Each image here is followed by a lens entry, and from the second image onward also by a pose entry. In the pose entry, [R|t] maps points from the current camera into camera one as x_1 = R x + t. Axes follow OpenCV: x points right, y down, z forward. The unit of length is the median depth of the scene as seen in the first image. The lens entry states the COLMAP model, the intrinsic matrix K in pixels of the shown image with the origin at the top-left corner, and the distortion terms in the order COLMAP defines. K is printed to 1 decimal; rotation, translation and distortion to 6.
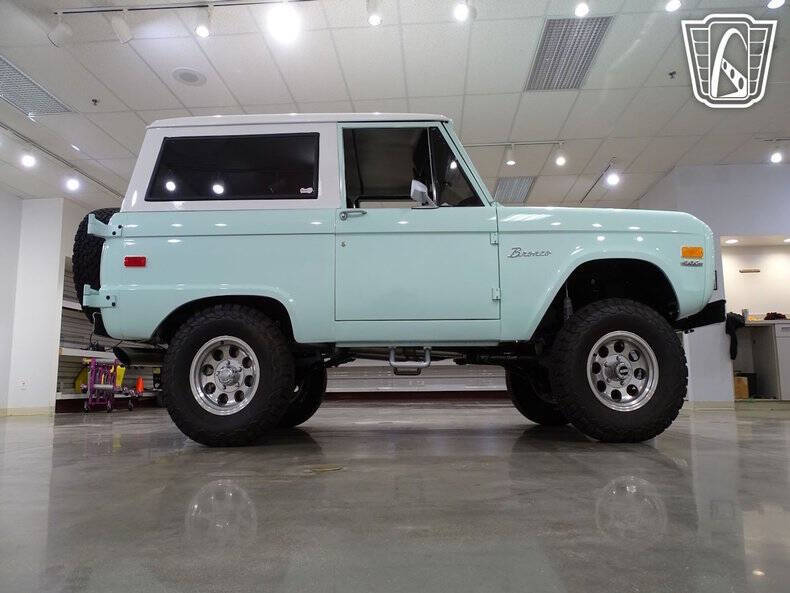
lens RADIAL K [[623.8, 0, 390.1], [0, 623.8, 296.9], [0, 0, 1]] dist [0.001205, 0.001721]
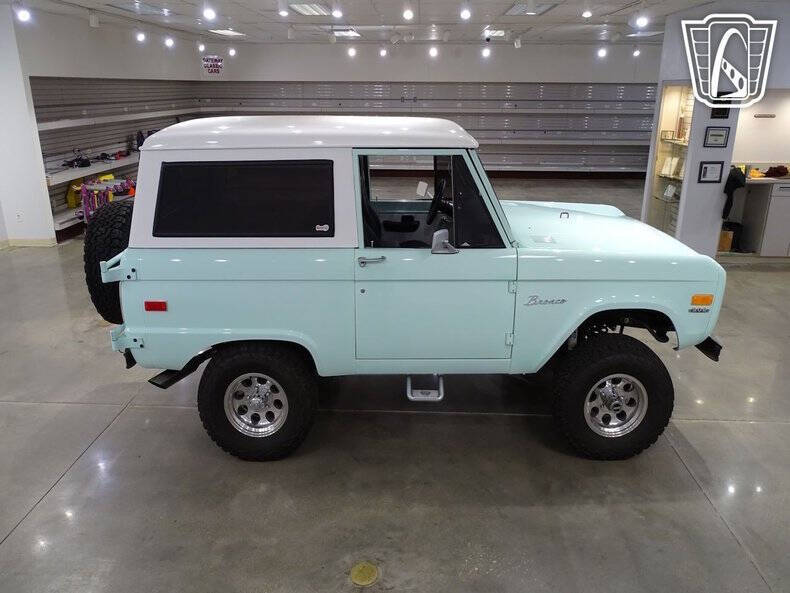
lens RADIAL K [[623.6, 0, 395.0], [0, 623.6, 296.5], [0, 0, 1]] dist [0.000862, -0.004978]
pose [[0.999441, -0.000271, 0.033420, -0.056523], [-0.014612, 0.895789, 0.444240, -0.521557], [-0.030058, -0.444480, 0.895284, 0.095276]]
